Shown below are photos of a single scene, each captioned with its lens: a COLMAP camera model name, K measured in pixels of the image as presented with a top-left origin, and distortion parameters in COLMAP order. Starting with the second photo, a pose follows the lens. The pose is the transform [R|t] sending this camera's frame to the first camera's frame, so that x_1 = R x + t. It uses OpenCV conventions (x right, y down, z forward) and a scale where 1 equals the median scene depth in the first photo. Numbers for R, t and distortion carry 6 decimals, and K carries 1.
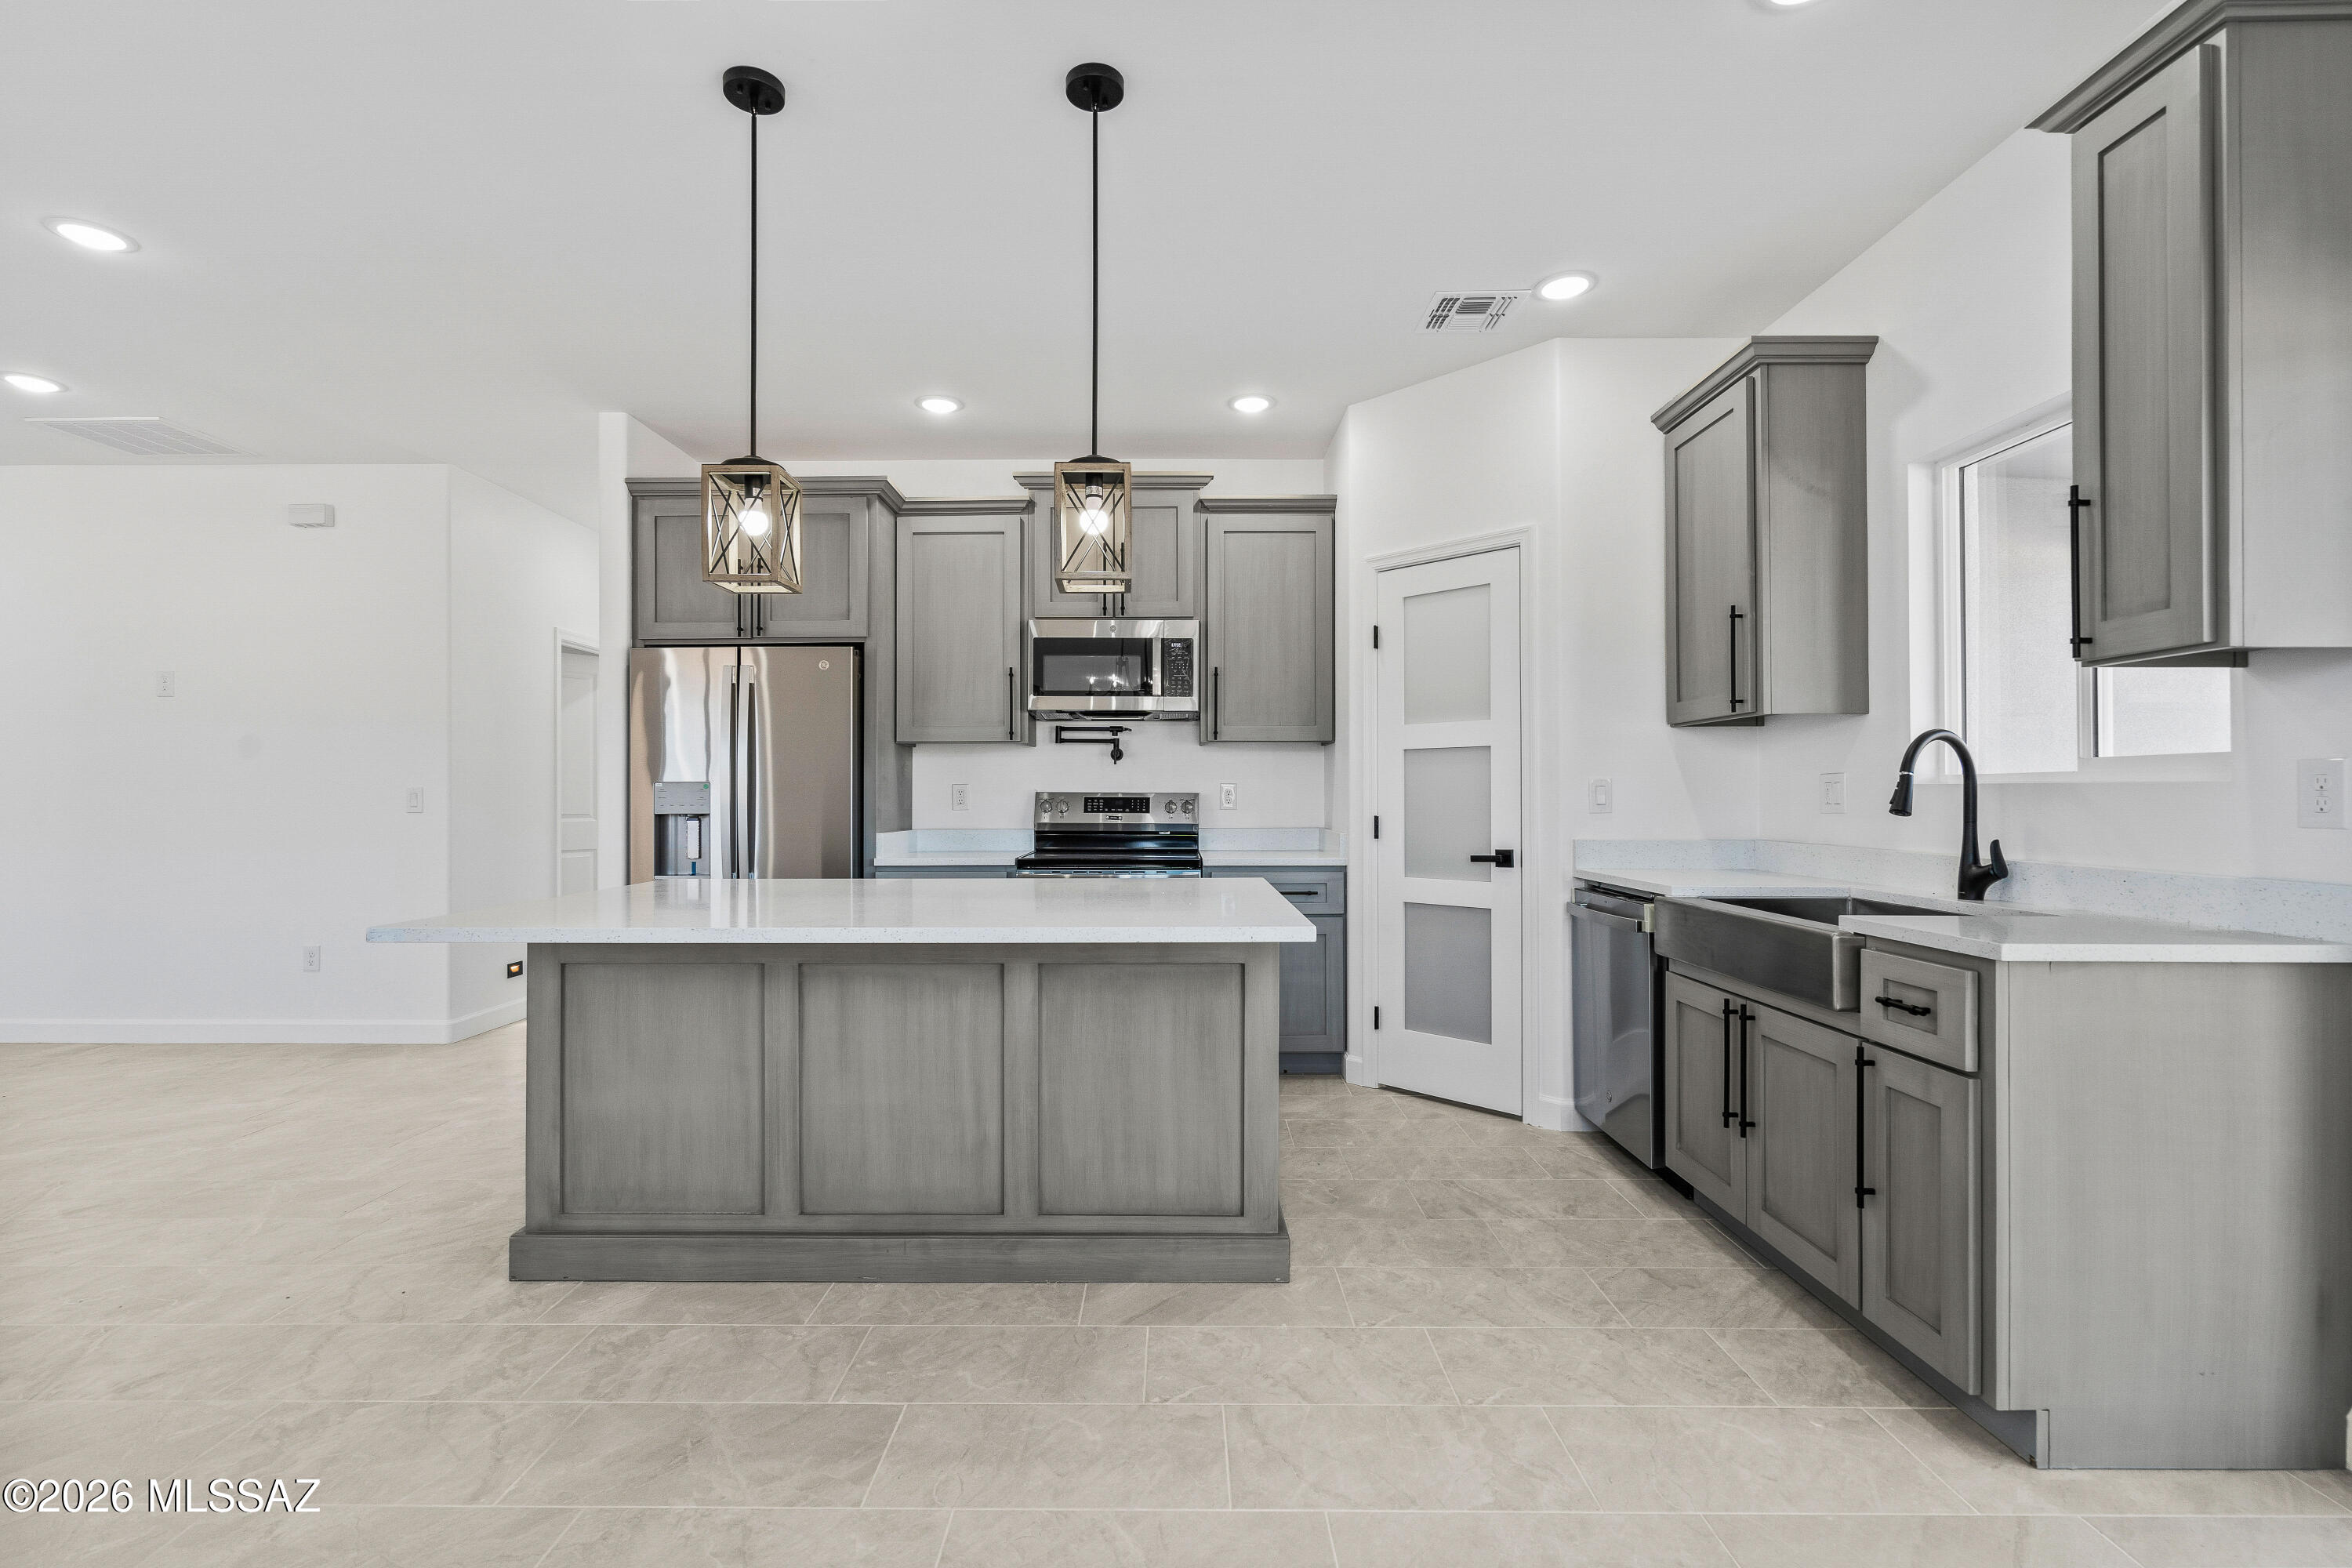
lens RADIAL K [[1070.0, 0, 1176.0], [0, 1070.0, 784.0], [0, 0, 1]] dist [-0.007212, 0.000971]
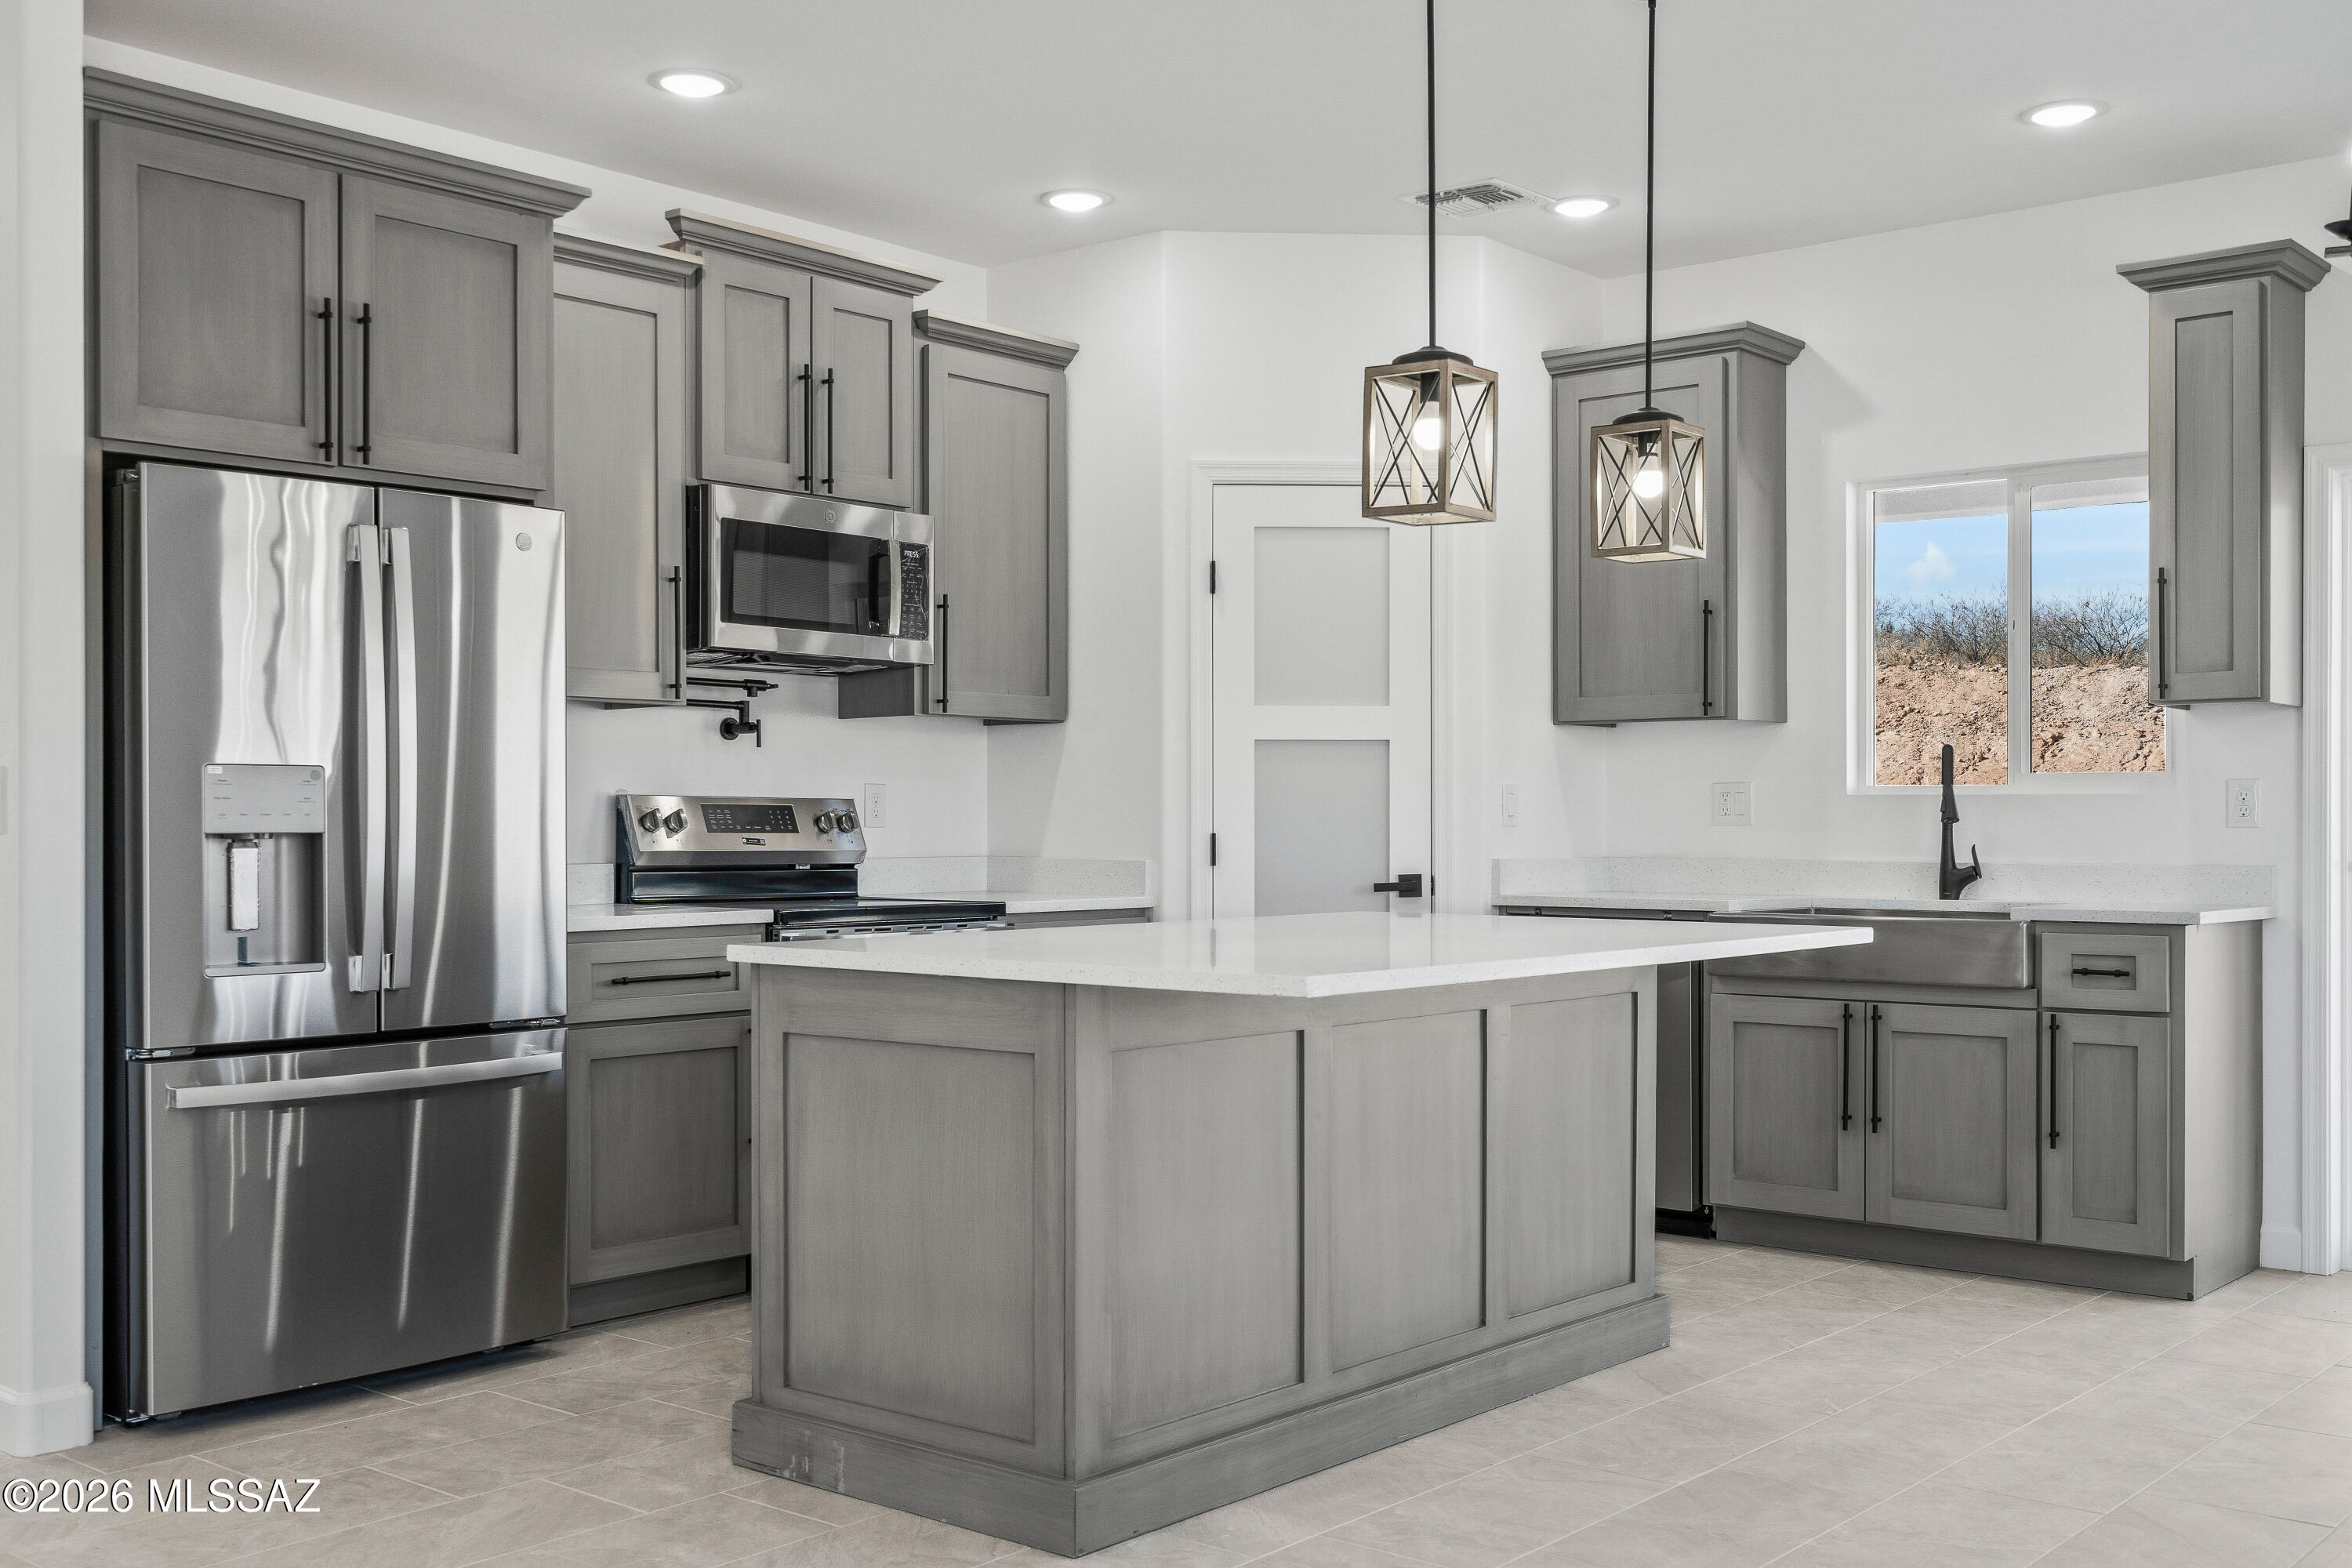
lens RADIAL K [[2331.5, 0, 1176.5], [0, 2331.5, 800.9], [0, 0, 1]] dist [0.003757, 0.003961]
pose [[0.638068, 0.008261, 0.769936, -1.197094], [-0.010346, 0.999944, -0.002154, 0.014488], [-0.769911, -0.006591, 0.638118, 0.055192]]
